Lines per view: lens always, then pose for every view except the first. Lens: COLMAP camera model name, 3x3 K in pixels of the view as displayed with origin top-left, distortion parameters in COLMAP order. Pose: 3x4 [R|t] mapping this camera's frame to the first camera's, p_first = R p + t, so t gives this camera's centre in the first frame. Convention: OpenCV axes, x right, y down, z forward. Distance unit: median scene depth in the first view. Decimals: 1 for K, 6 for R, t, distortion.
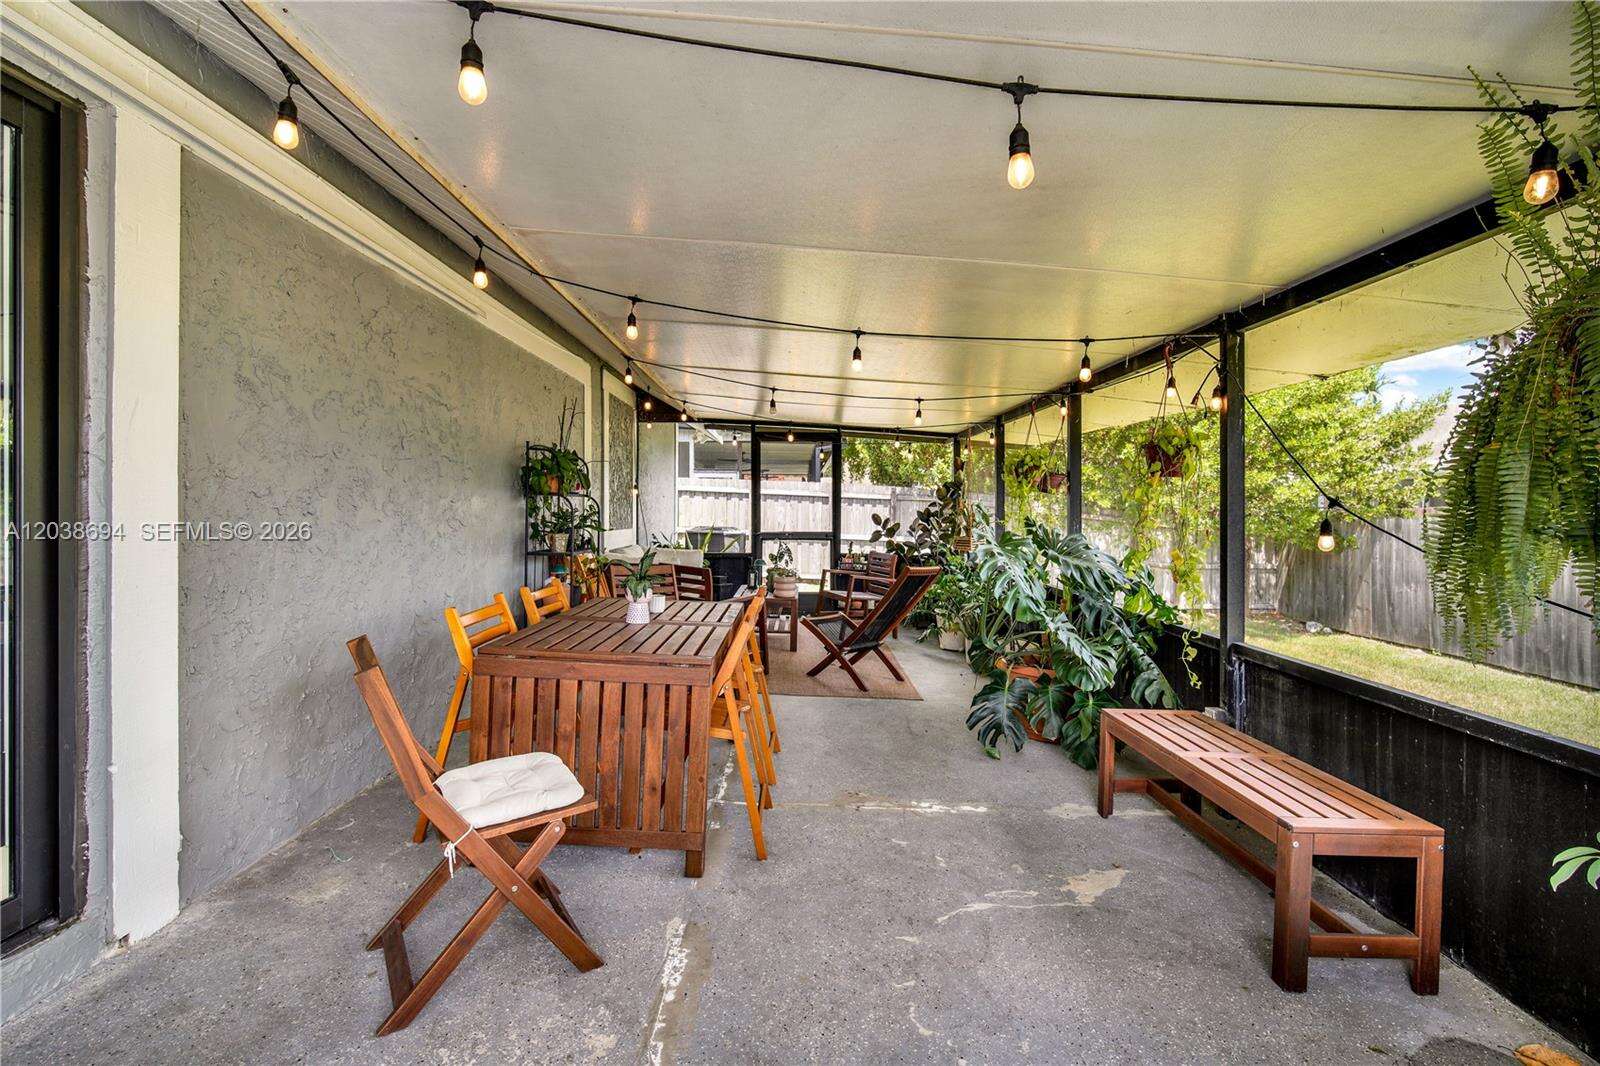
lens RADIAL K [[710.0, 0, 802.2], [0, 710.0, 521.2], [0, 0, 1]] dist [-0.008520, 0.000356]
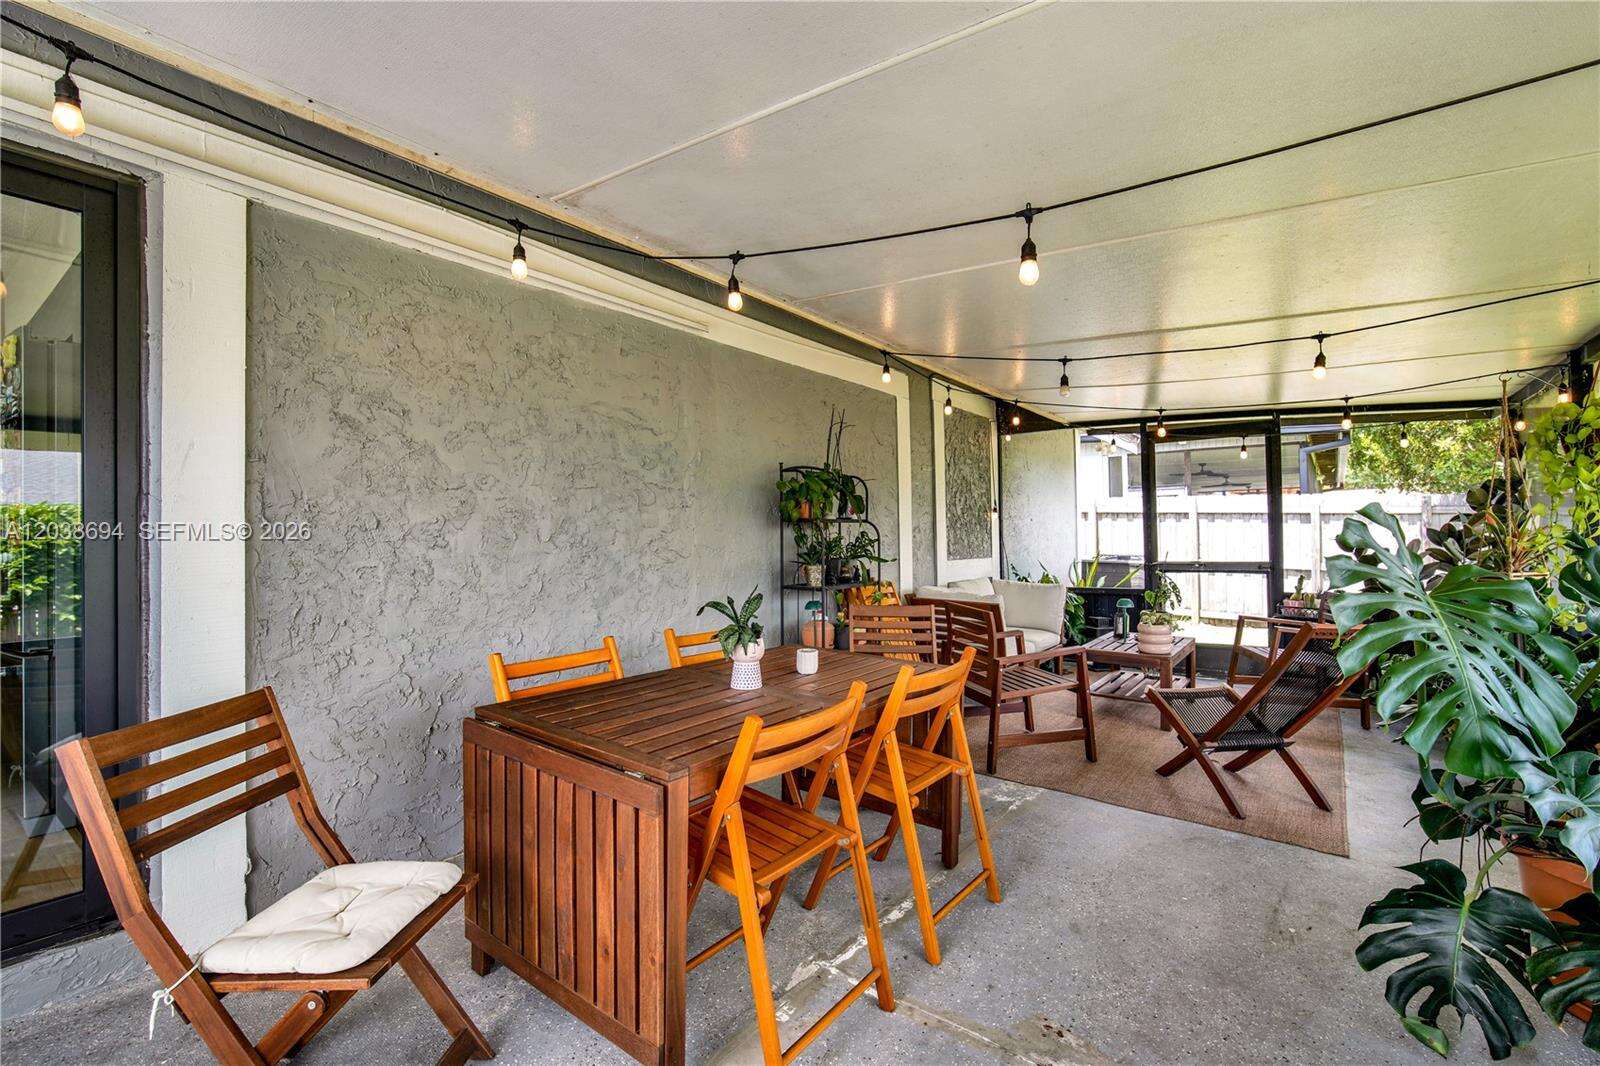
lens RADIAL K [[710.0, 0, 799.4], [0, 710.0, 537.7], [0, 0, 1]] dist [-0.008520, 0.000356]
pose [[0.795204, -0.019885, -0.606016, 0.226889], [0.010164, 0.999759, -0.019467, 0.001042], [0.606257, 0.009321, 0.795214, 0.374054]]
